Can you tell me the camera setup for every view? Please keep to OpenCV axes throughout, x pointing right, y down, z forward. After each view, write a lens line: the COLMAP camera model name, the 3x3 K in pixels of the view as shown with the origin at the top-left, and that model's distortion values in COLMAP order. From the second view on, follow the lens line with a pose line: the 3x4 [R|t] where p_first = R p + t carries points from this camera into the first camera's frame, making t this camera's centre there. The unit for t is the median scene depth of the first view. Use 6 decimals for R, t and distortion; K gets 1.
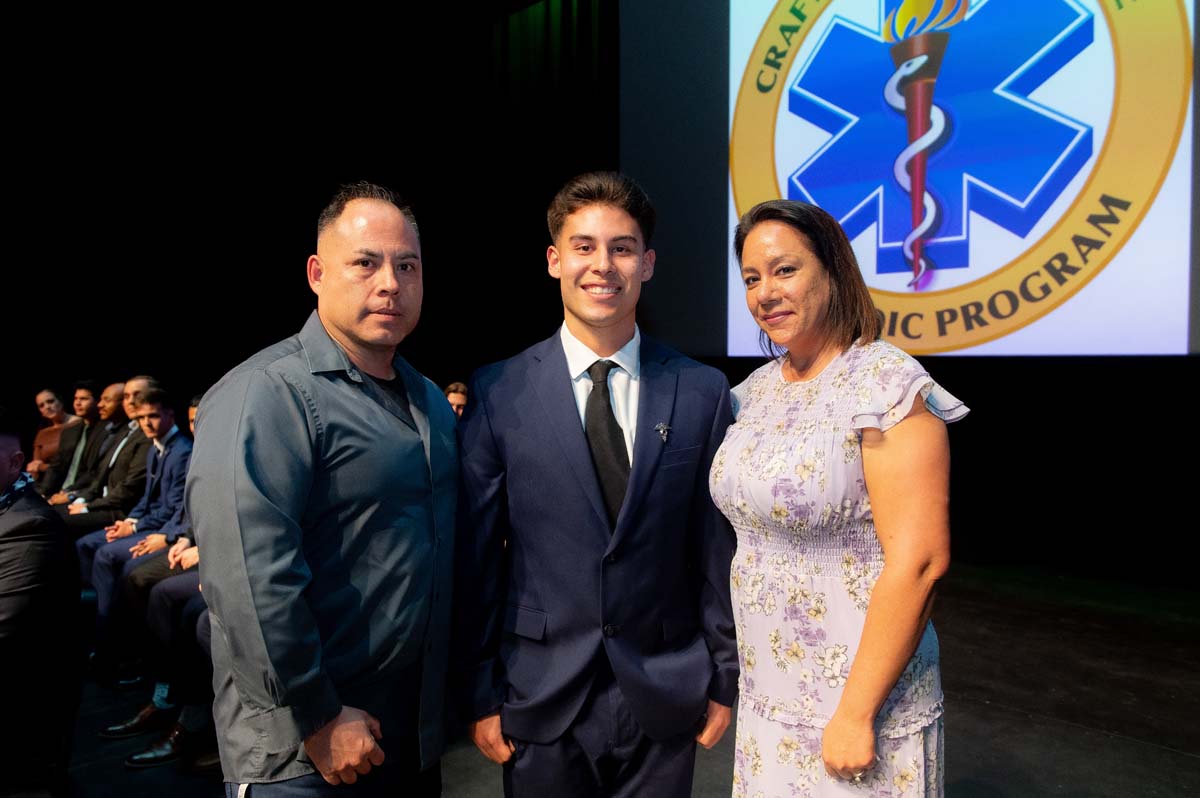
lens RADIAL K [[914.7, 0, 598.0], [0, 914.7, 401.5], [0, 0, 1]] dist [-0.021436, -0.004948]
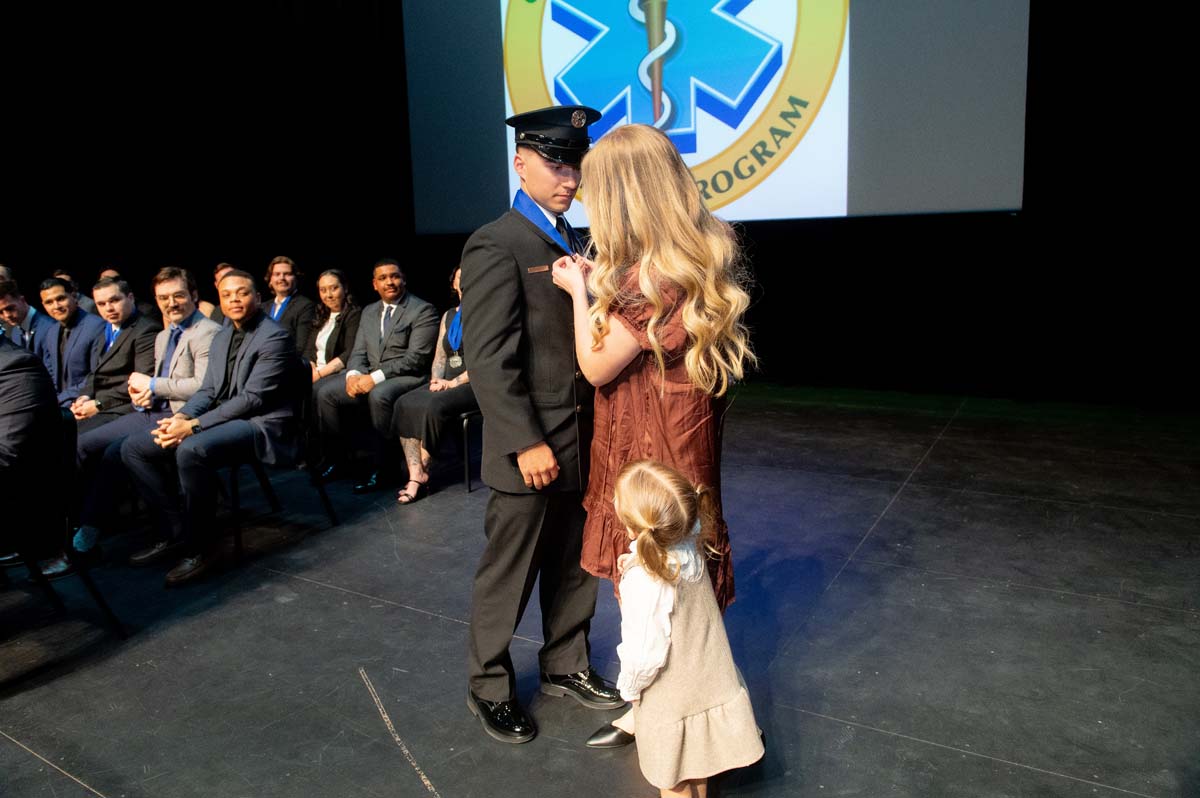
lens RADIAL K [[846.4, 0, 597.8], [0, 846.4, 407.1], [0, 0, 1]] dist [-0.029206, -0.024925]
pose [[0.964989, -0.080711, 0.249565, -0.054894], [0.044813, 0.988222, 0.146320, 0.027420], [-0.258436, -0.130013, 0.957240, -0.152987]]
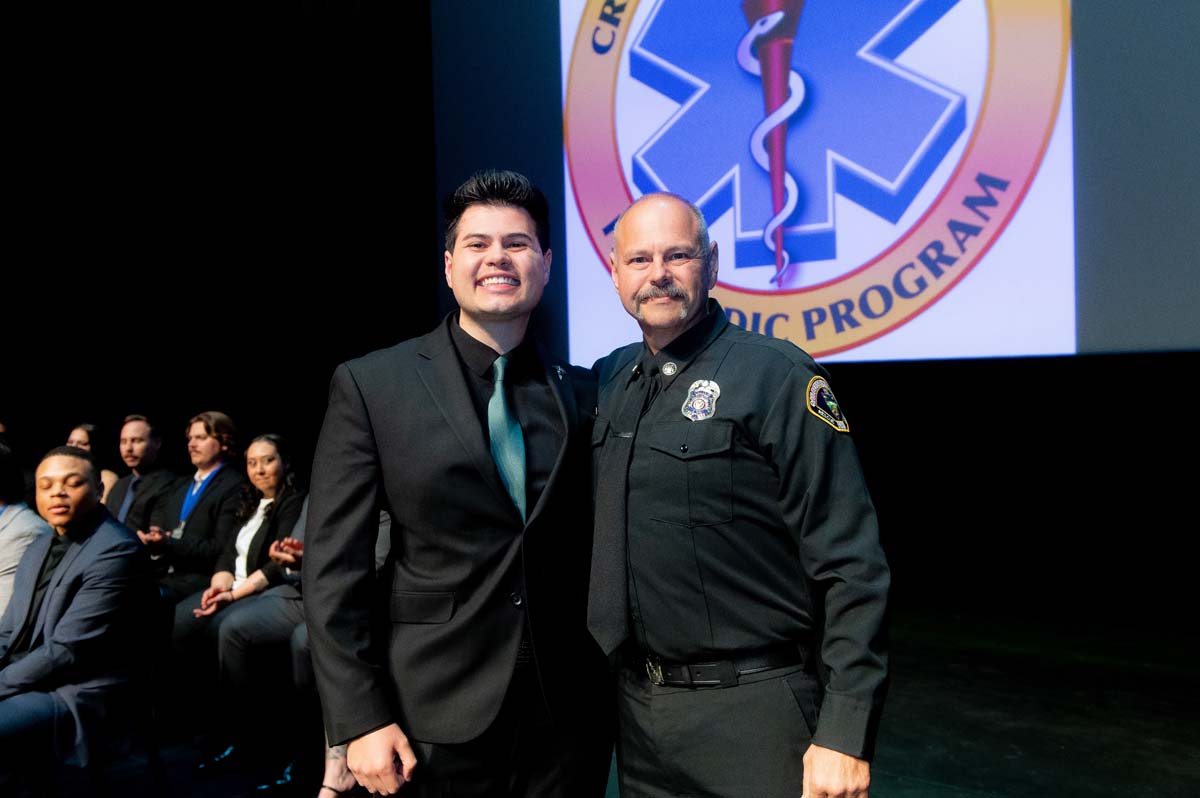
lens RADIAL K [[1129.2, 0, 602.1], [0, 1129.2, 399.6], [0, 0, 1]] dist [0.041177, 0.000000]
pose [[0.991008, -0.029915, 0.130413, 0.044477], [0.033018, 0.999219, -0.021693, 0.000834], [-0.129662, 0.025804, 0.991222, -0.026805]]
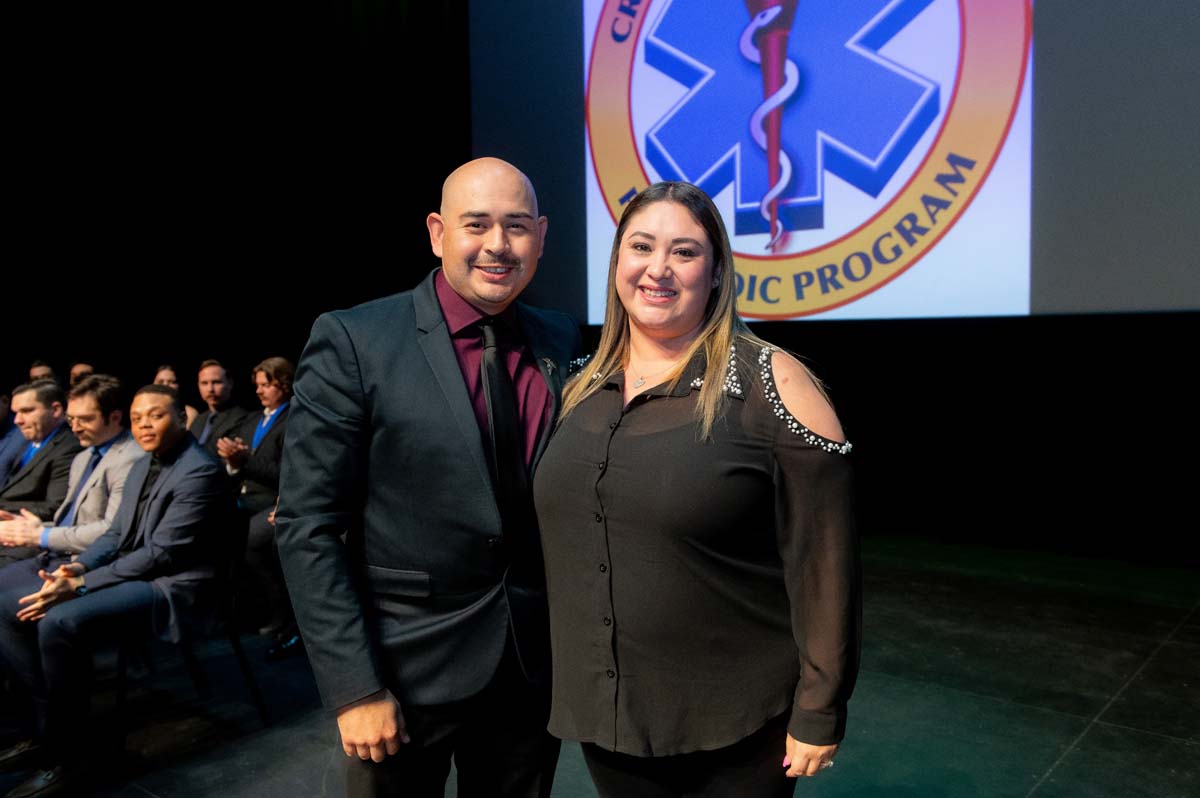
lens RADIAL K [[1052.0, 0, 602.7], [0, 1052.0, 399.3], [0, 0, 1]] dist [0.022387, -0.021355]
pose [[0.994590, -0.023919, 0.101088, 0.054848], [0.021878, 0.999535, 0.021256, 0.005459], [-0.101550, -0.018929, 0.994650, -0.096210]]
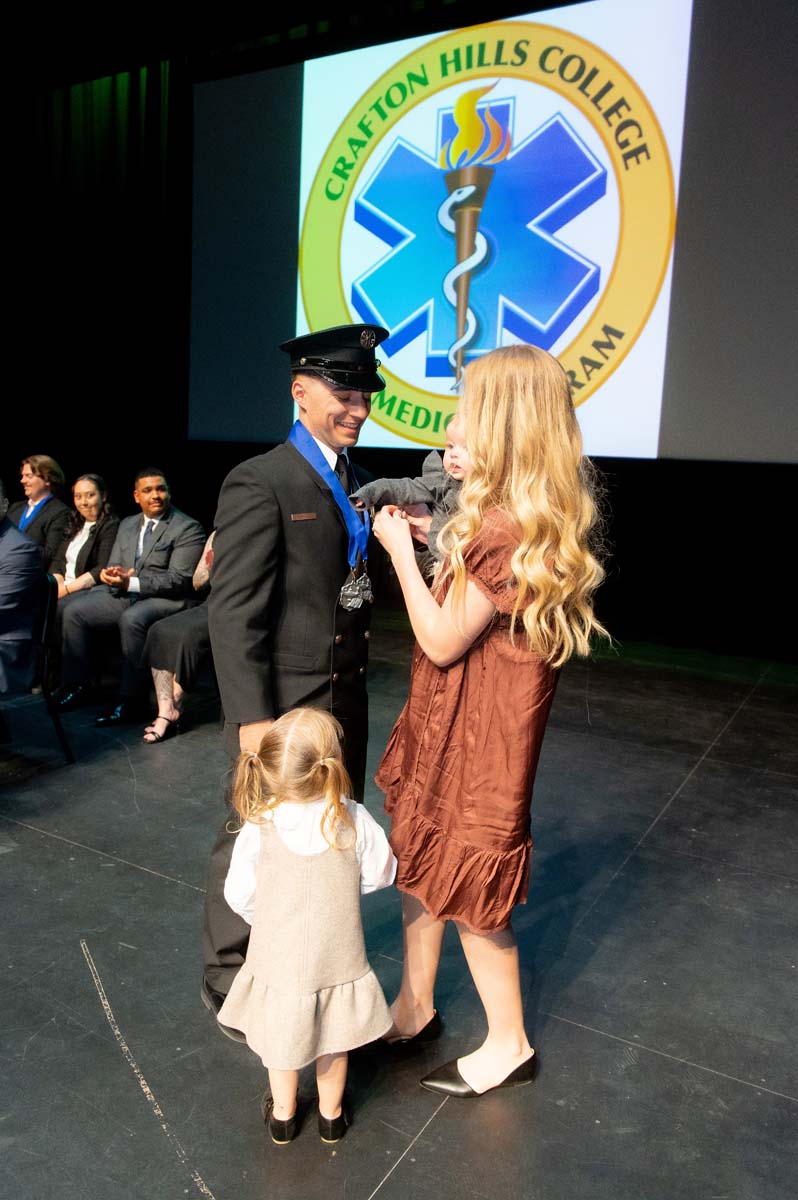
lens RADIAL K [[911.0, 0, 402.2], [0, 911.0, 605.7], [0, 0, 1]] dist [-0.021718, -0.006443]
pose [[0.959477, -0.002471, 0.281778, -0.051105], [-0.032107, 0.992491, 0.118032, 0.013071], [-0.279953, -0.122296, 0.952192, -0.131883]]
